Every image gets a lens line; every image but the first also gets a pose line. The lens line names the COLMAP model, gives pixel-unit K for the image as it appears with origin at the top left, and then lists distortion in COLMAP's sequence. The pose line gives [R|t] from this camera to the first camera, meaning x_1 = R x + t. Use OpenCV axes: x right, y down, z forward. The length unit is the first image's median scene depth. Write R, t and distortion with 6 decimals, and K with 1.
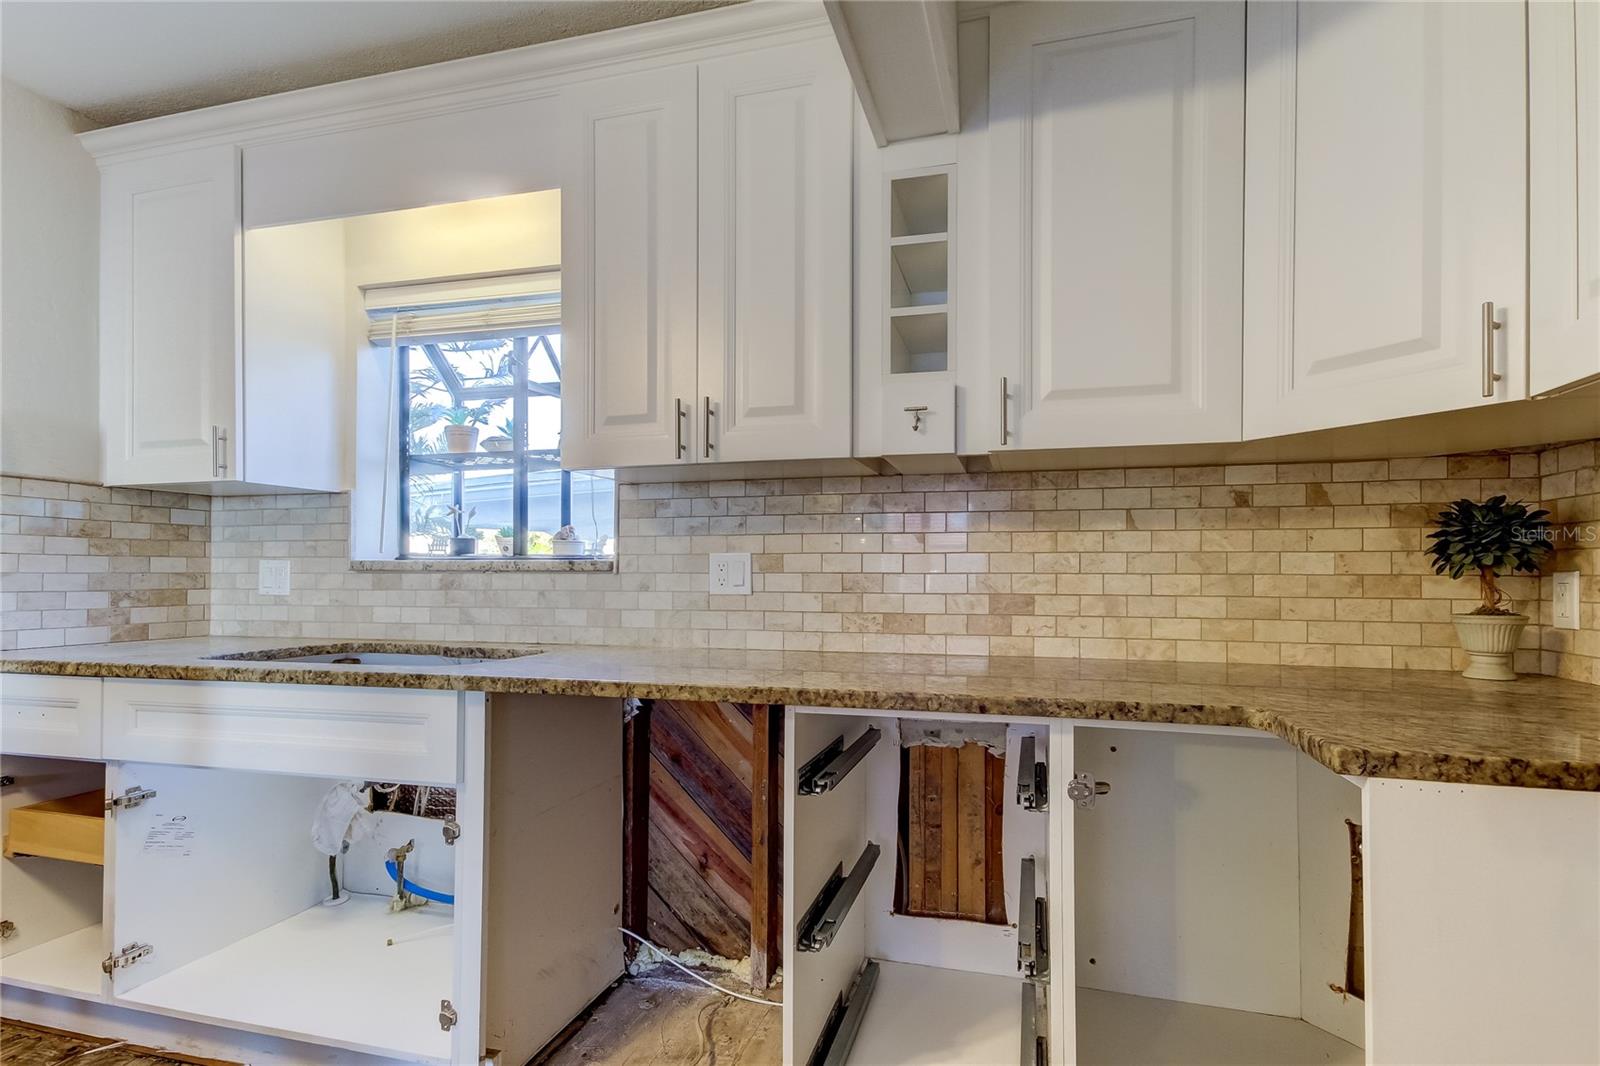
lens RADIAL K [[738.4, 0, 819.5], [0, 738.4, 568.2], [0, 0, 1]] dist [0.019347, -0.005590]
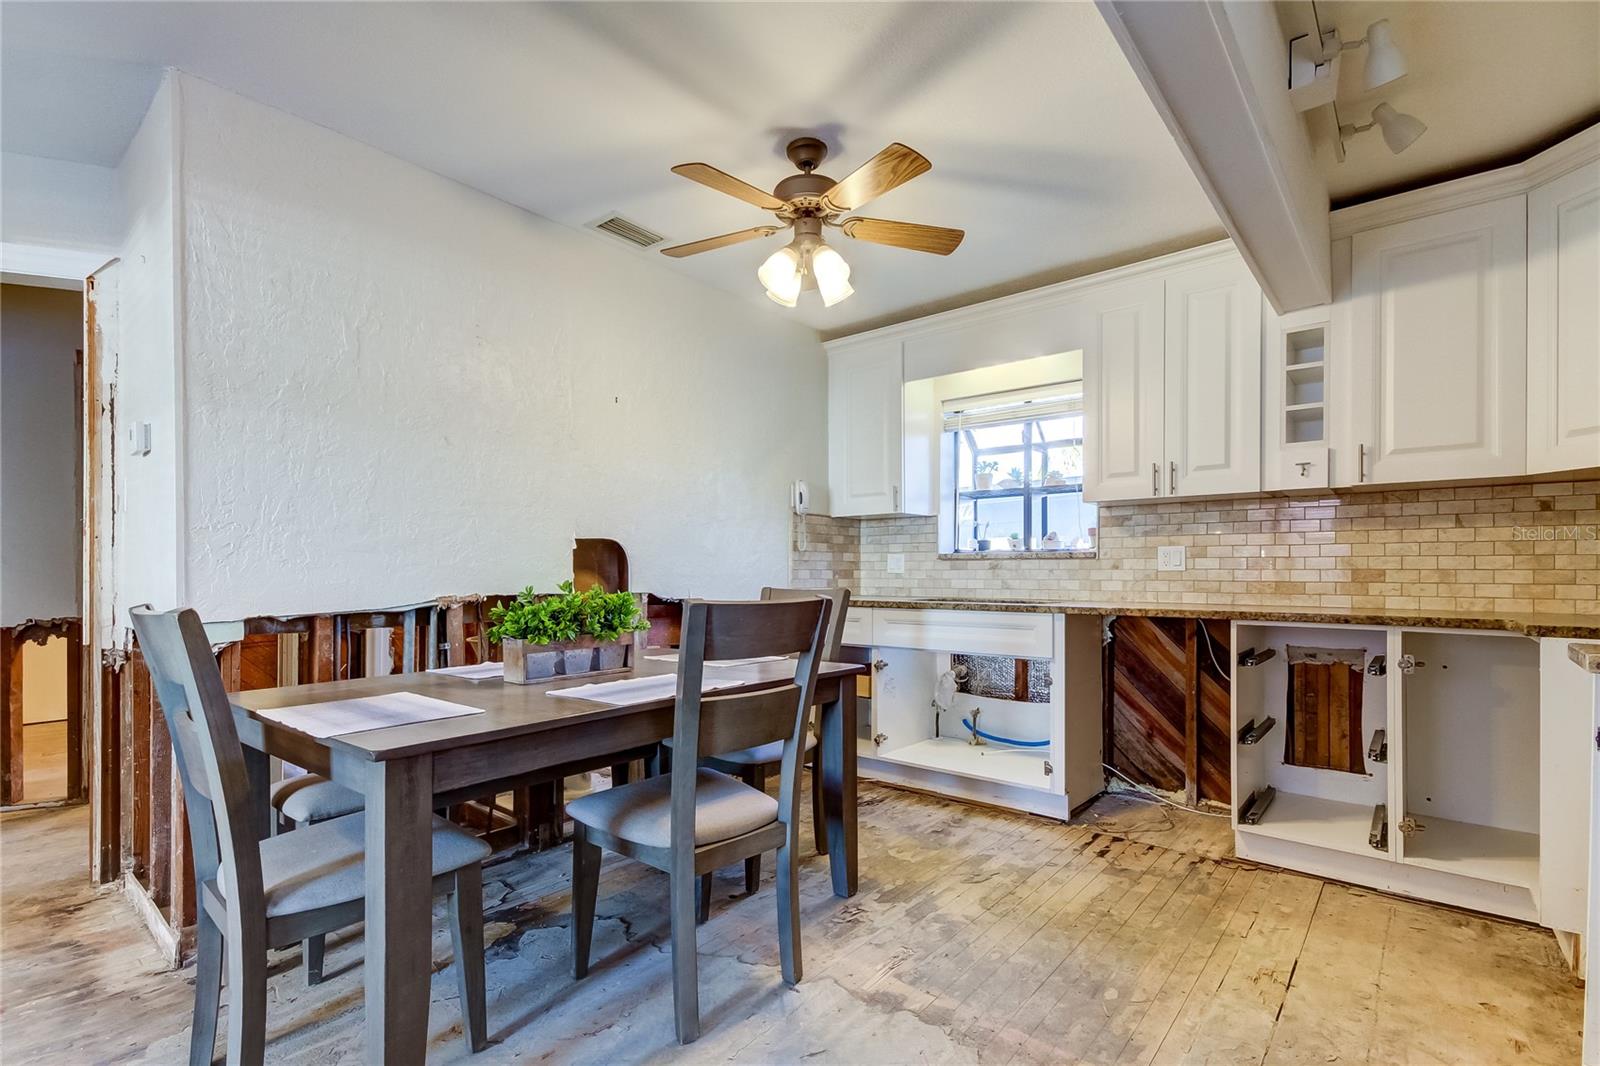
lens RADIAL K [[738.4, 0, 865.5], [0, 738.4, 574.4], [0, 0, 1]] dist [0.019347, -0.005590]
pose [[0.929442, 0.001930, -0.368962, -0.157746], [-0.000247, 0.999989, 0.004610, 0.038576], [0.368967, -0.004194, 0.929433, -0.889950]]
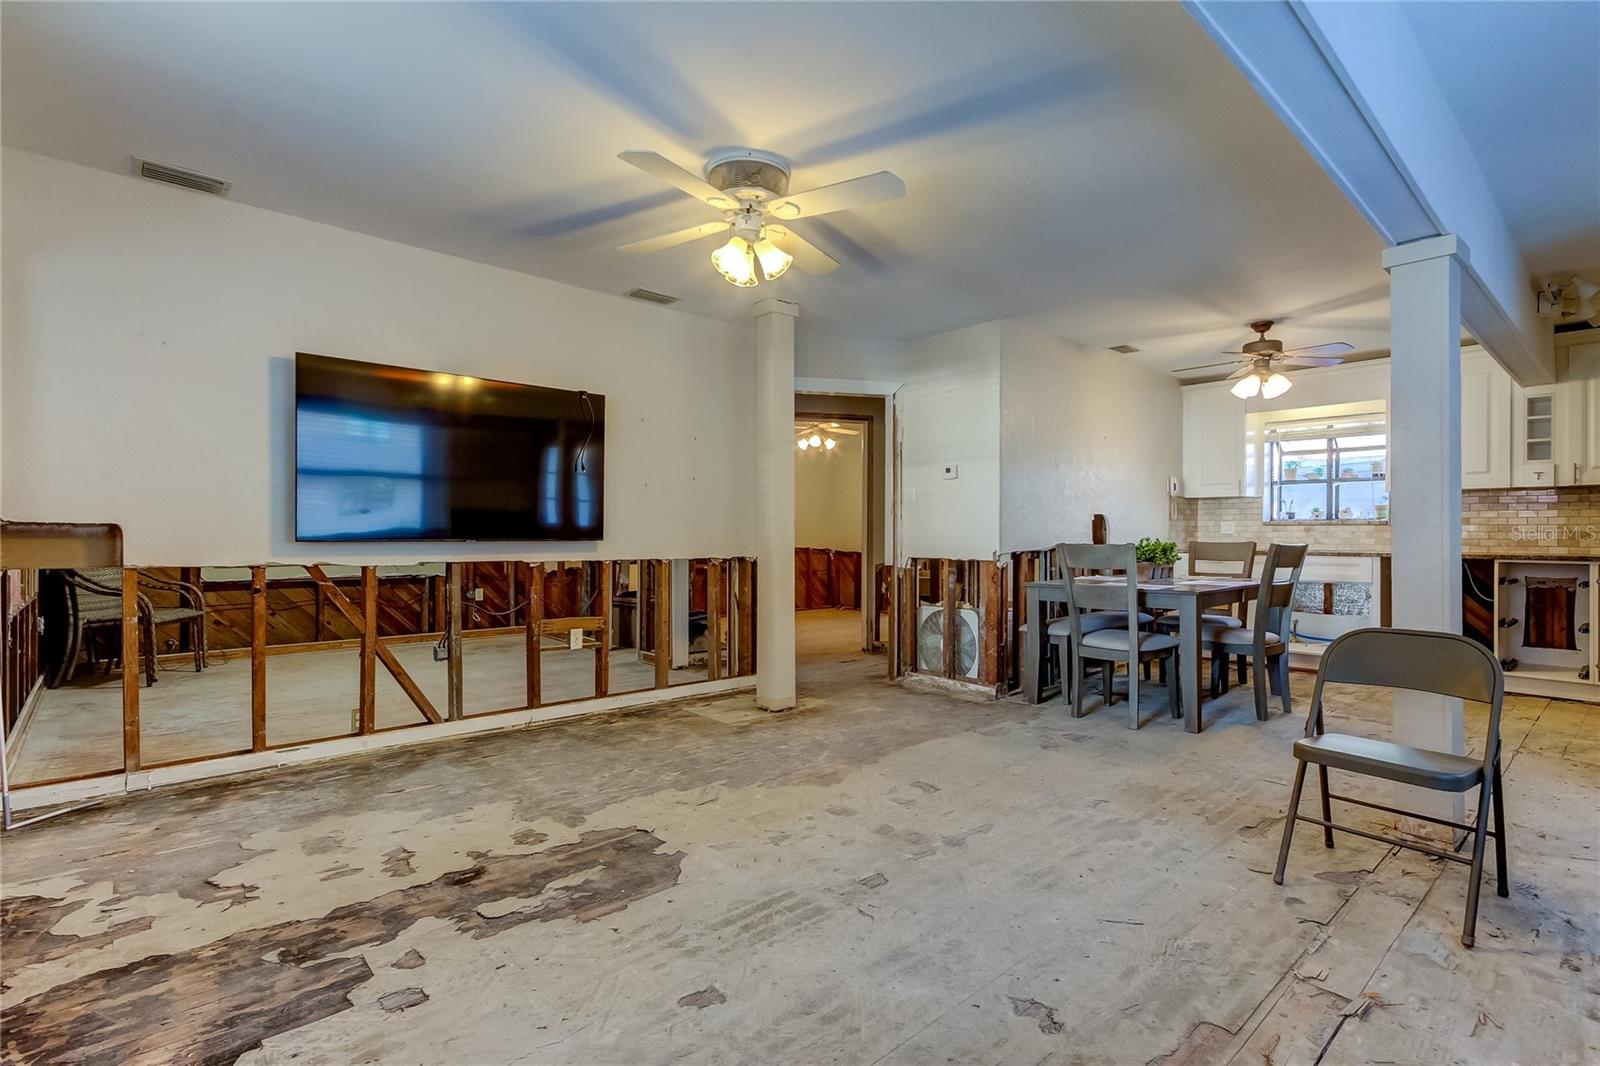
lens RADIAL K [[738.4, 0, 869.0], [0, 738.4, 531.4], [0, 0, 1]] dist [0.019347, -0.005590]
pose [[0.863402, 0.001548, -0.504514, -0.613550], [-0.000245, 0.999996, 0.002649, 0.025276], [0.504516, -0.002163, 0.863400, -2.708873]]
